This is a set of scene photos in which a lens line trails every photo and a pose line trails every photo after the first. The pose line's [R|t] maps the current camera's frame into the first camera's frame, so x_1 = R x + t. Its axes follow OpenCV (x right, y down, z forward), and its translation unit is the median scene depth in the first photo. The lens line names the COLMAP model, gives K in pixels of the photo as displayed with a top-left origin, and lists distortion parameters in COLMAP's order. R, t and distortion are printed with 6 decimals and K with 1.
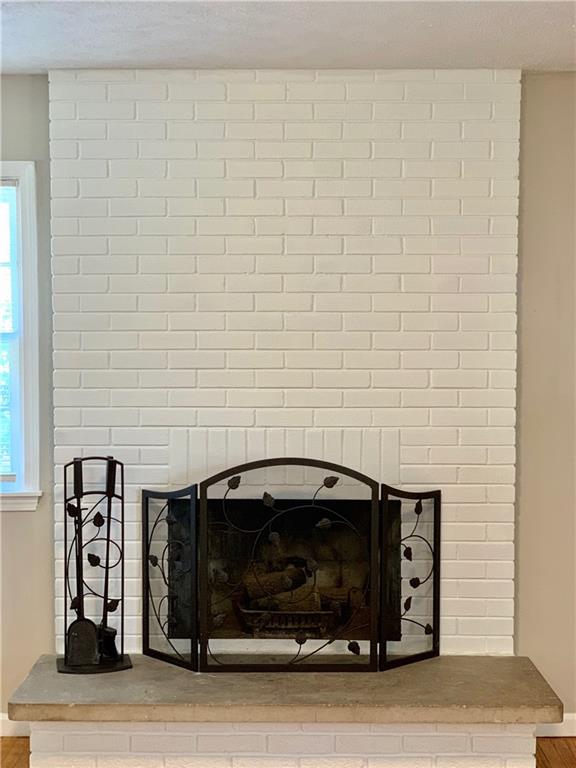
lens RADIAL K [[1174.4, 0, 288.0], [0, 1174.4, 384.0], [0, 0, 1]] dist [0.182913, -1.018736]
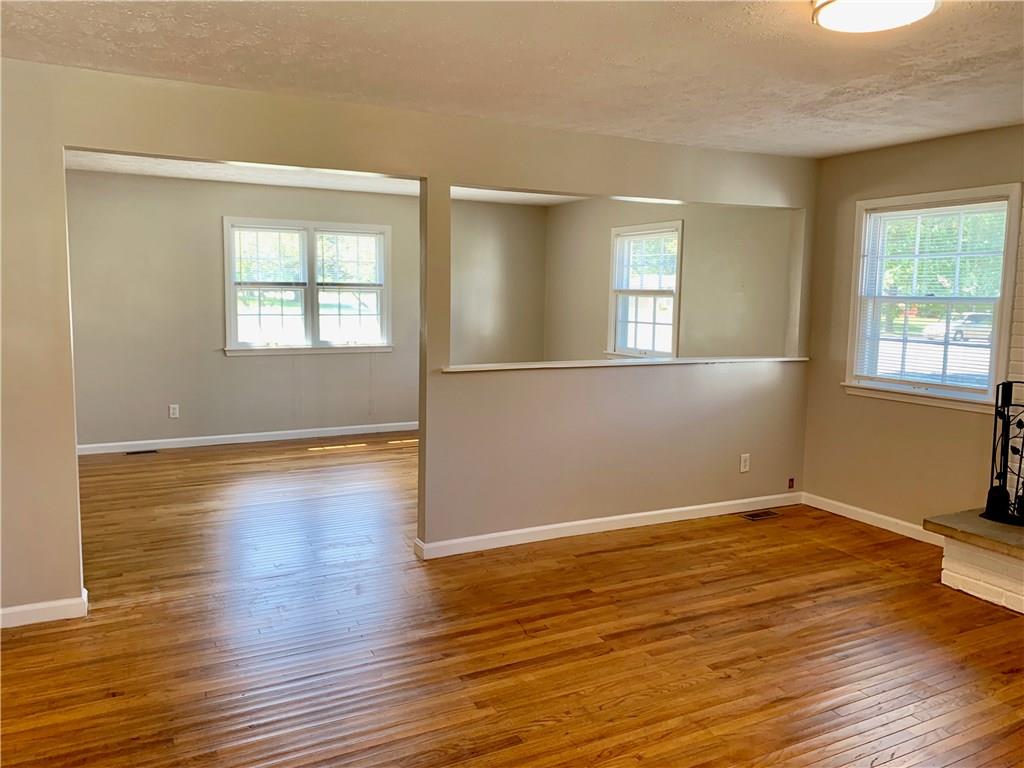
lens RADIAL K [[778.4, 0, 512.0], [0, 778.4, 384.0], [0, 0, 1]] dist [0.063603, -0.060326]
pose [[0.481883, 0.116303, -0.868483, 0.389002], [-0.064472, 0.993172, 0.097228, 0.009031], [0.873861, 0.009140, 0.486090, -0.045338]]
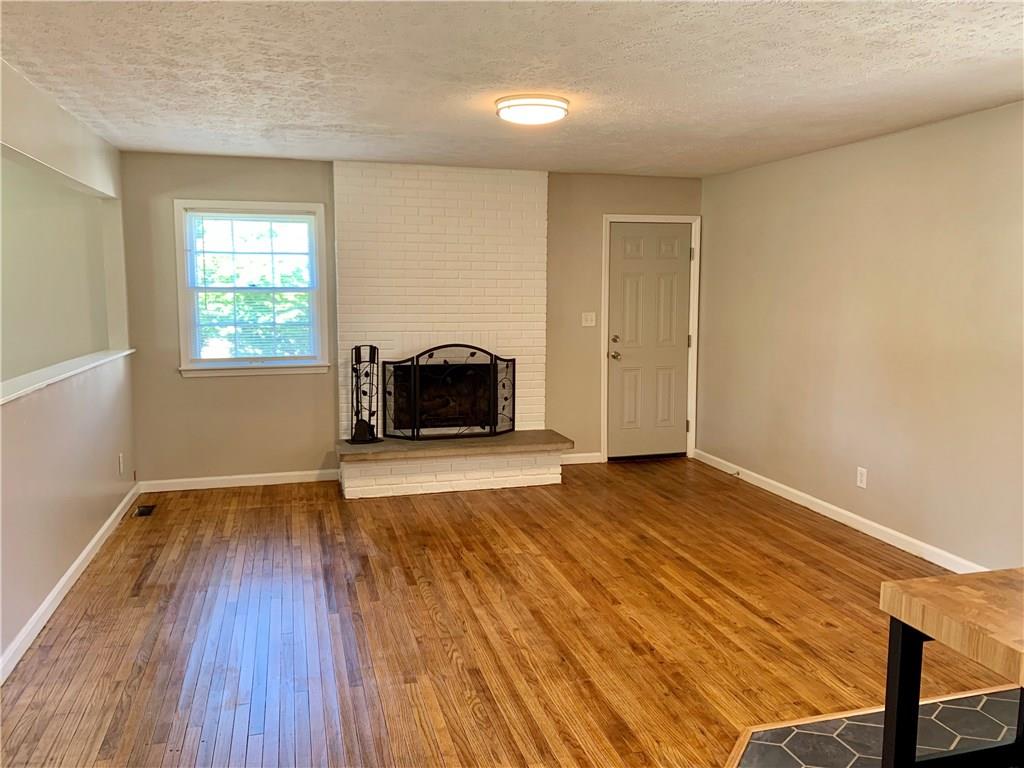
lens RADIAL K [[778.4, 0, 512.0], [0, 778.4, 384.0], [0, 0, 1]] dist [0.063603, -0.060326]
pose [[0.958076, -0.029336, 0.285009, -0.311532], [0.009198, 0.997381, 0.071741, 0.032222], [-0.286367, -0.066112, 0.955836, -0.442916]]
